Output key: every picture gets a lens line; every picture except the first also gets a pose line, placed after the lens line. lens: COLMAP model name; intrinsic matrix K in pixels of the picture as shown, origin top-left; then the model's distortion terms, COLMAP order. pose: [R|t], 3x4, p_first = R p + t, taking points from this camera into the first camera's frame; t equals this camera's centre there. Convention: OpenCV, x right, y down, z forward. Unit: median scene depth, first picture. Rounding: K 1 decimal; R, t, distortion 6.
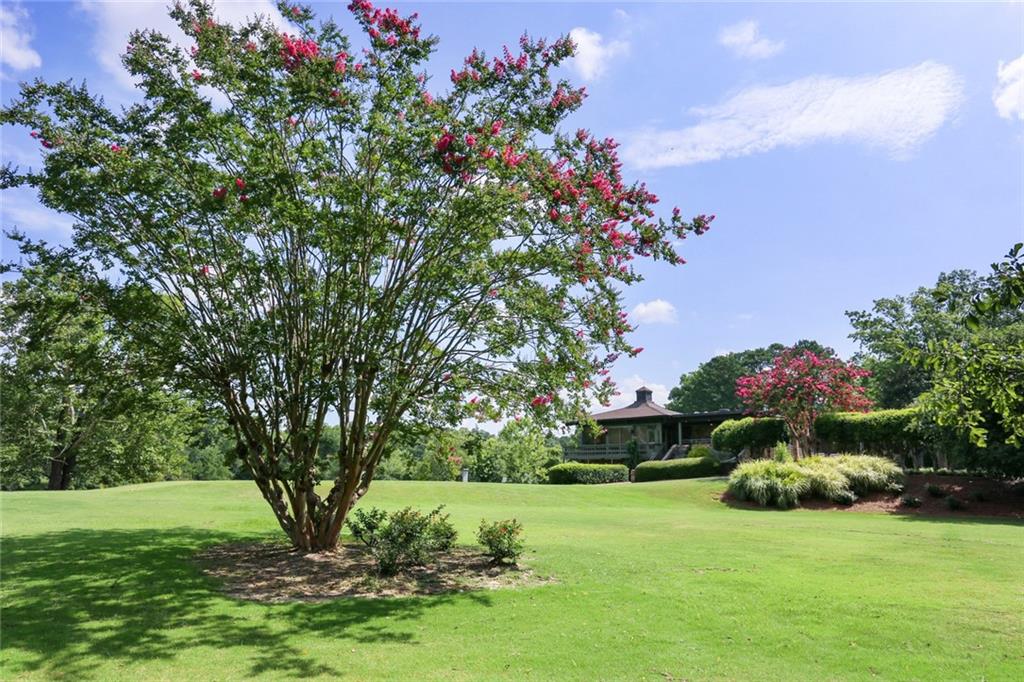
lens RADIAL K [[659.6, 0, 512.0], [0, 659.6, 341.0], [0, 0, 1]] dist [-0.086743, 0.097175]
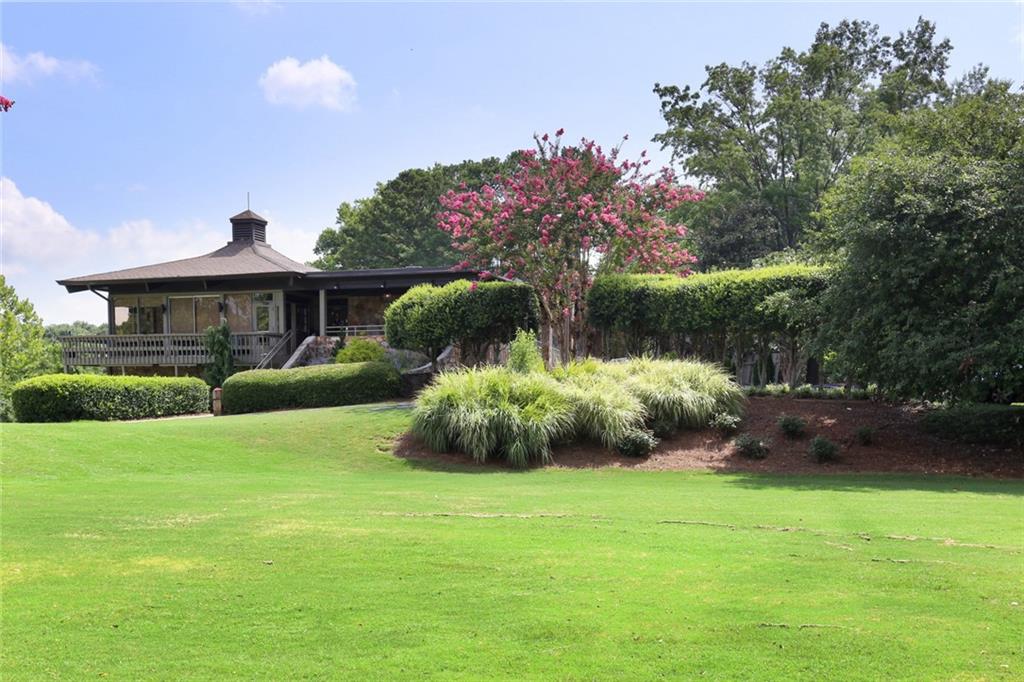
lens RADIAL K [[1296.2, 0, 512.0], [0, 1296.2, 341.0], [0, 0, 1]] dist [0.114924, 0.000973]
pose [[0.927206, 0.007203, 0.374483, 0.036775], [-0.065608, 0.987481, 0.143449, 0.020223], [-0.368761, -0.157576, 0.916070, 0.097206]]
